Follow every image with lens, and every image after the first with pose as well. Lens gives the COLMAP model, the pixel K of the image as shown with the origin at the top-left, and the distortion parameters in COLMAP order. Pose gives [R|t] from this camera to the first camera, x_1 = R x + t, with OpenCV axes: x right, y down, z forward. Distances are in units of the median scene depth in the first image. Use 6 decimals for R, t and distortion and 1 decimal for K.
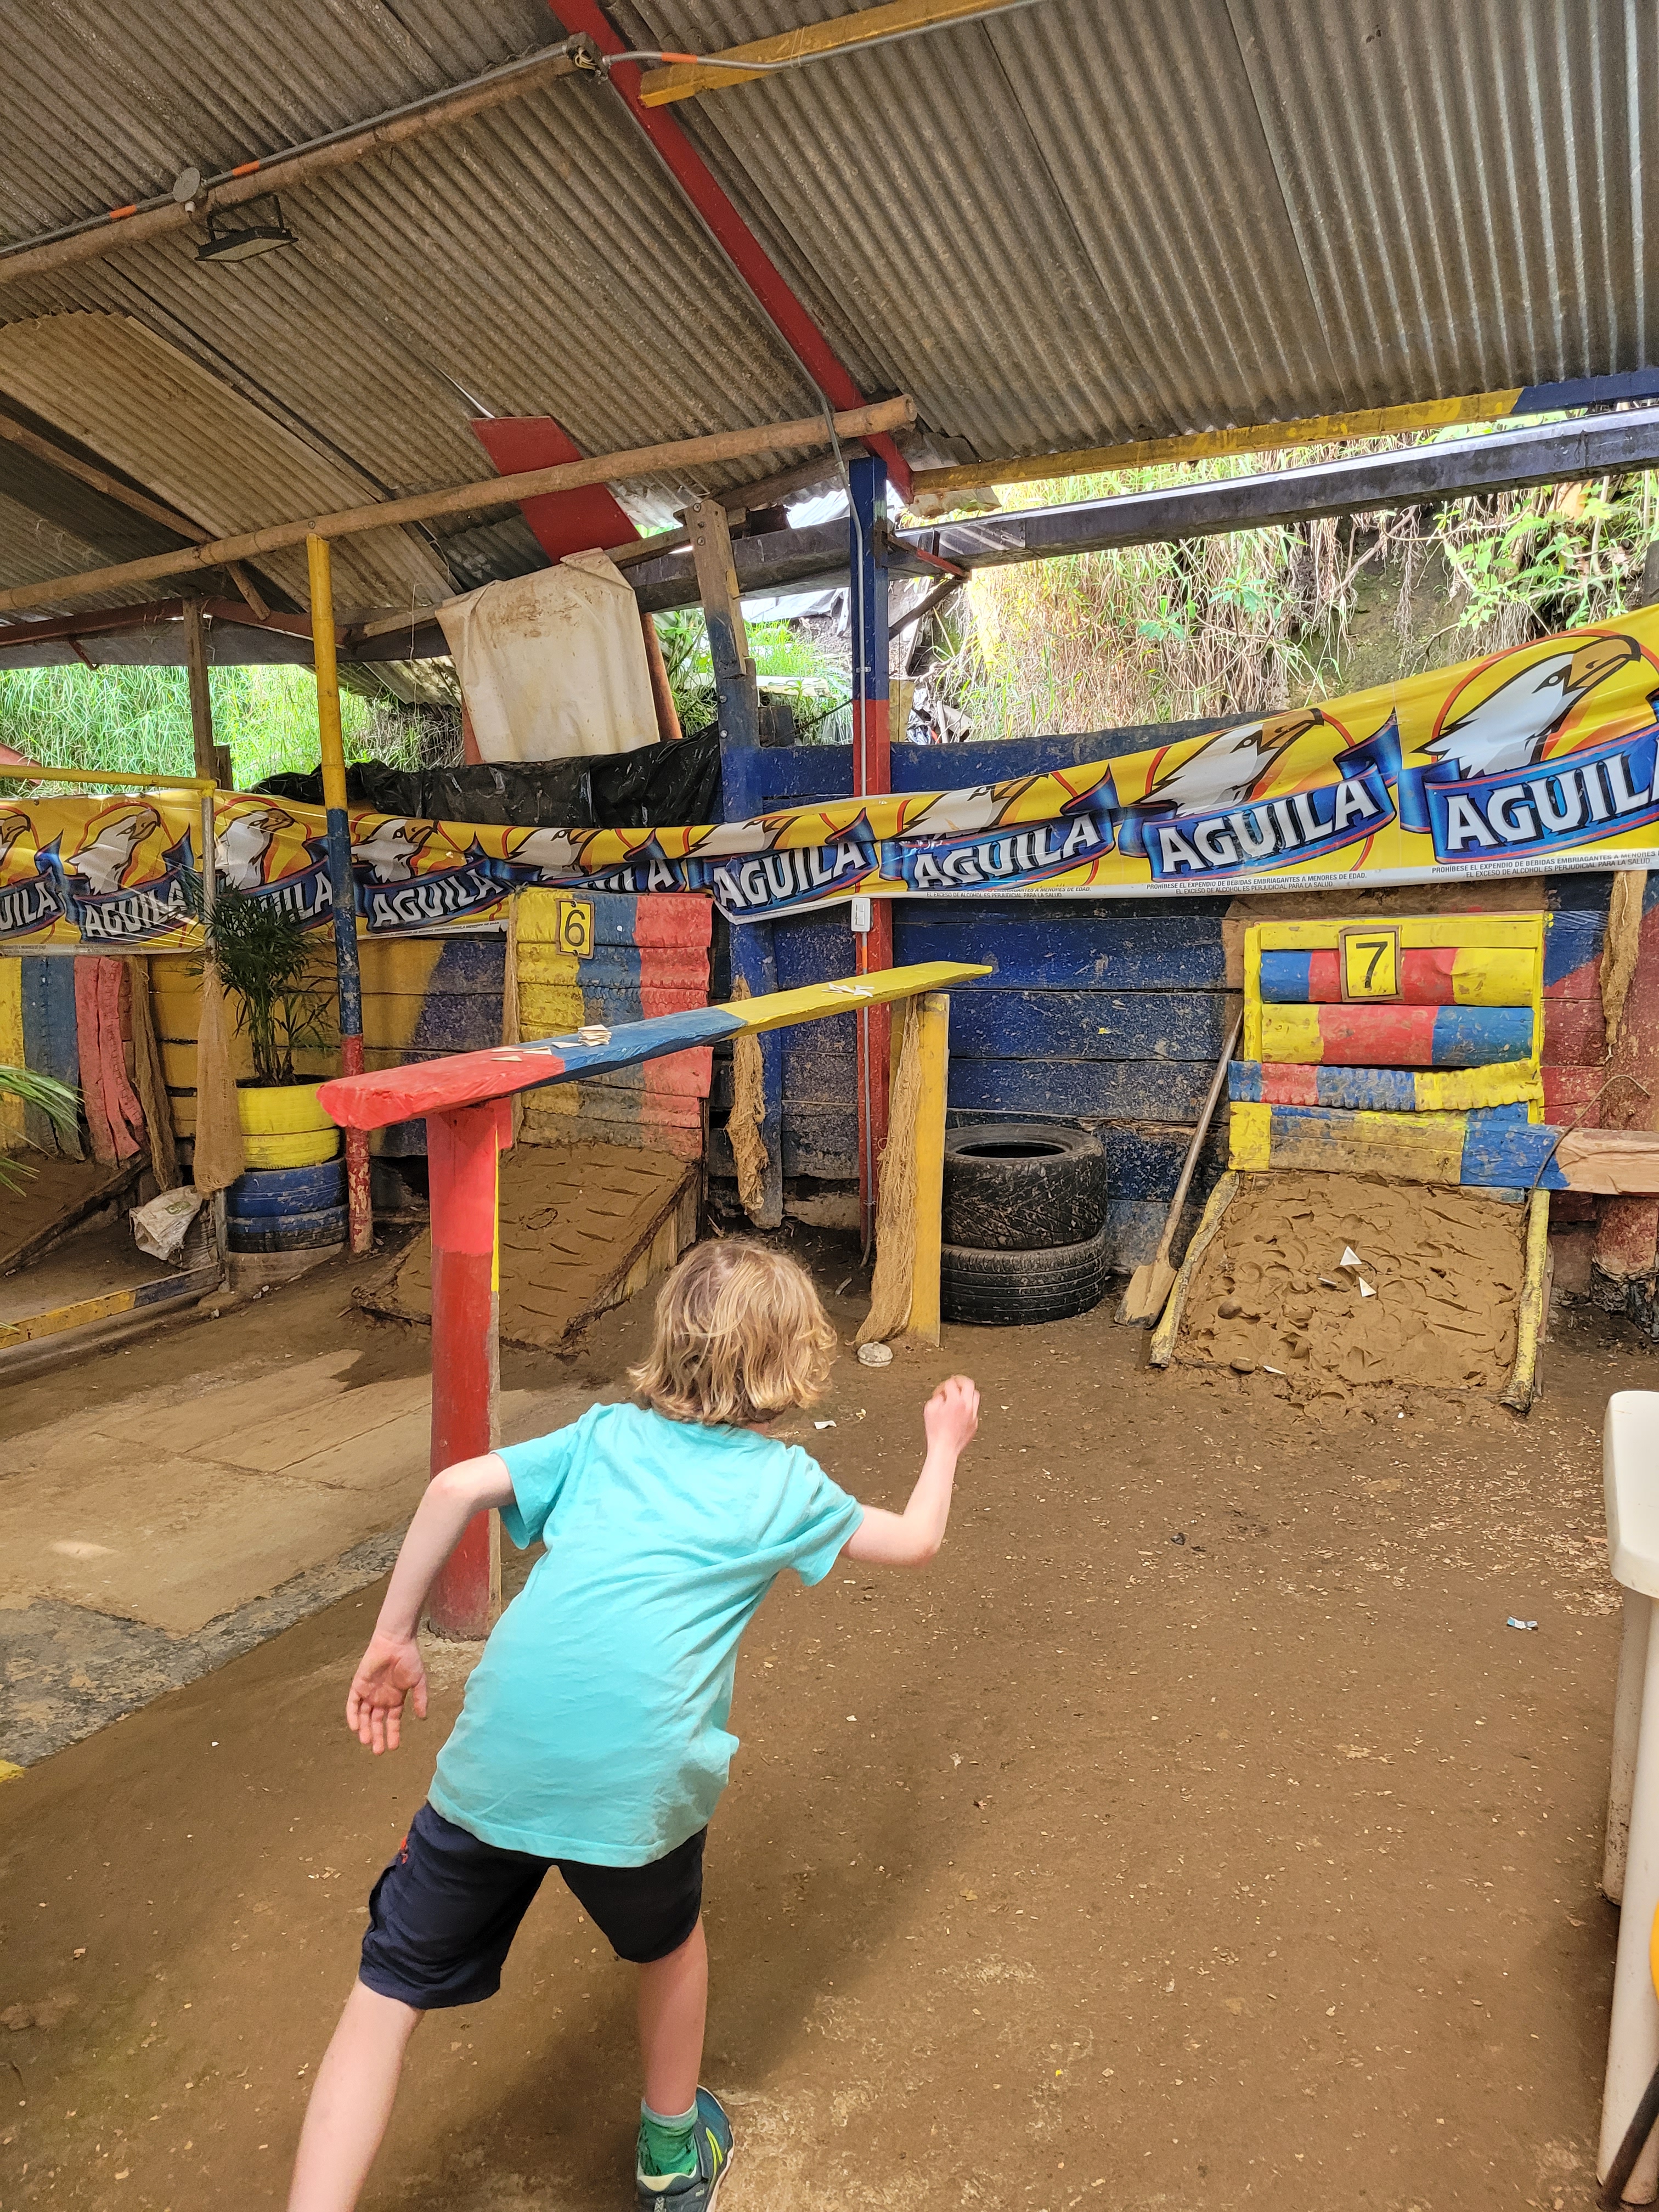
lens RADIAL K [[1634.9, 0, 810.6], [0, 1634.9, 1089.6], [0, 0, 1]] dist [0.039813, -0.019616]
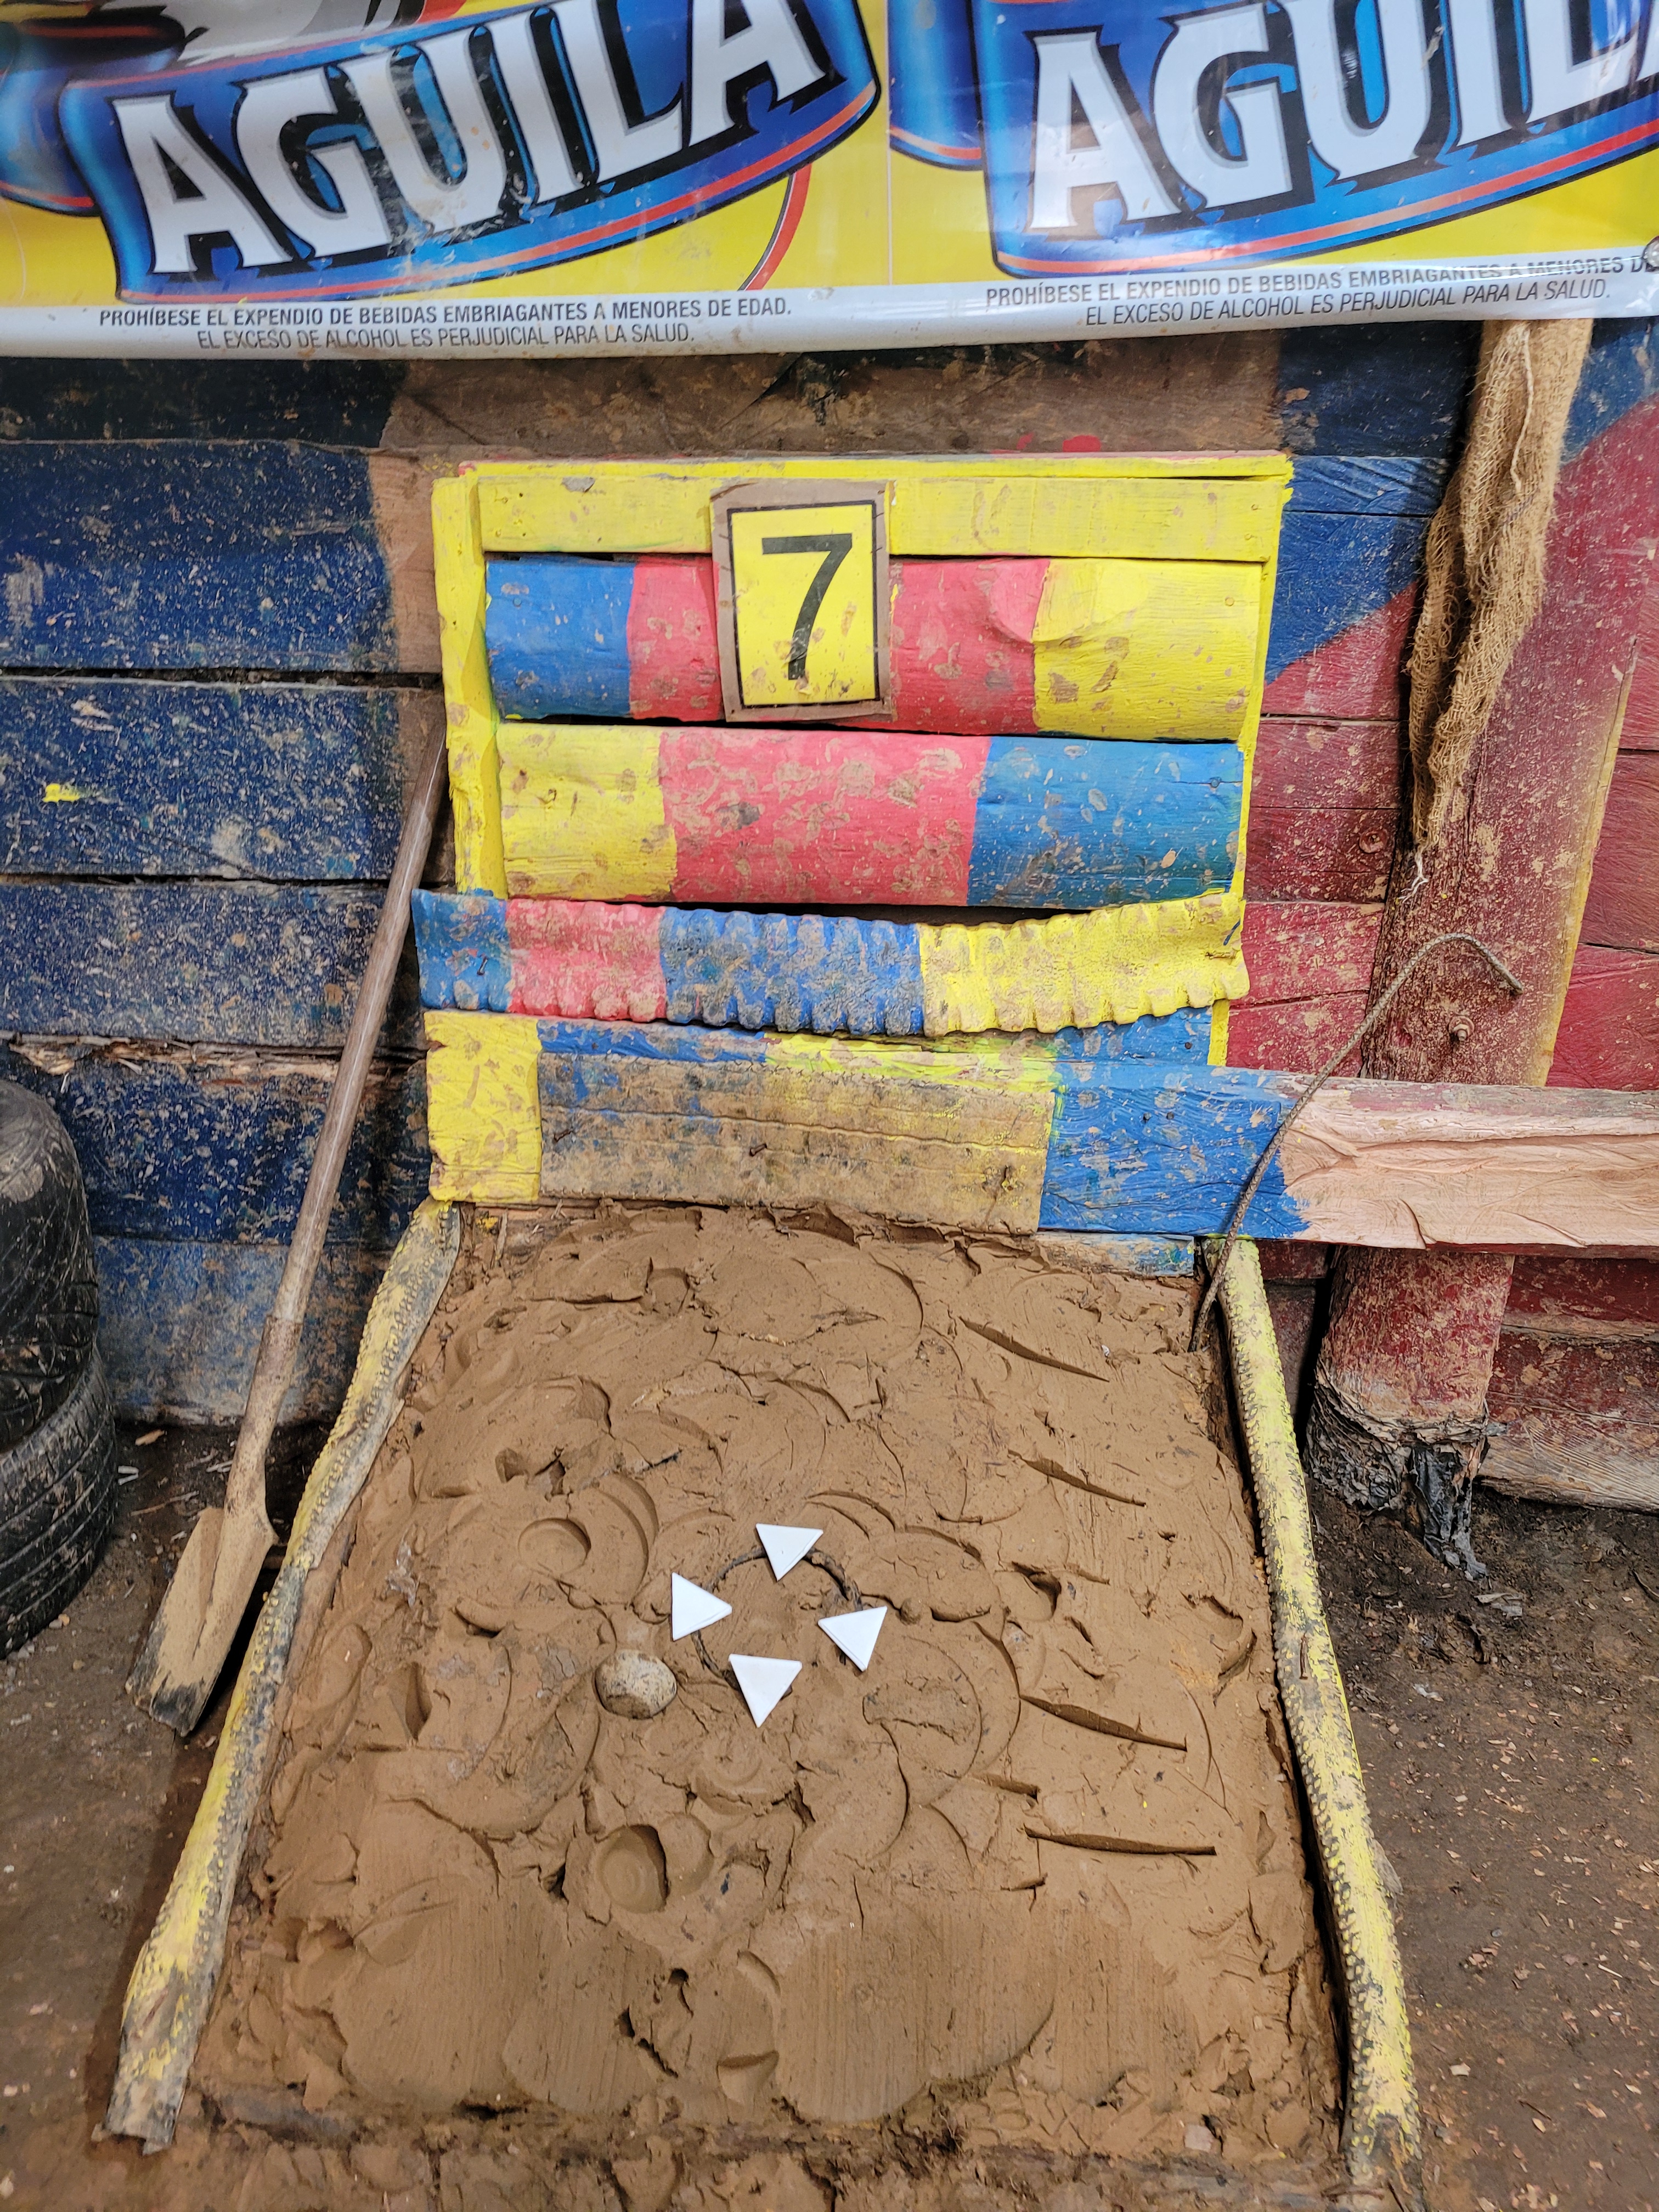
lens RADIAL K [[1634.9, 0, 813.9], [0, 1634.9, 1119.4], [0, 0, 1]] dist [0.039813, -0.019616]
pose [[0.917451, -0.094456, 0.386472, 0.203151], [0.010565, 0.976850, 0.213666, -0.045331], [-0.397707, -0.191945, 0.897210, 0.676565]]
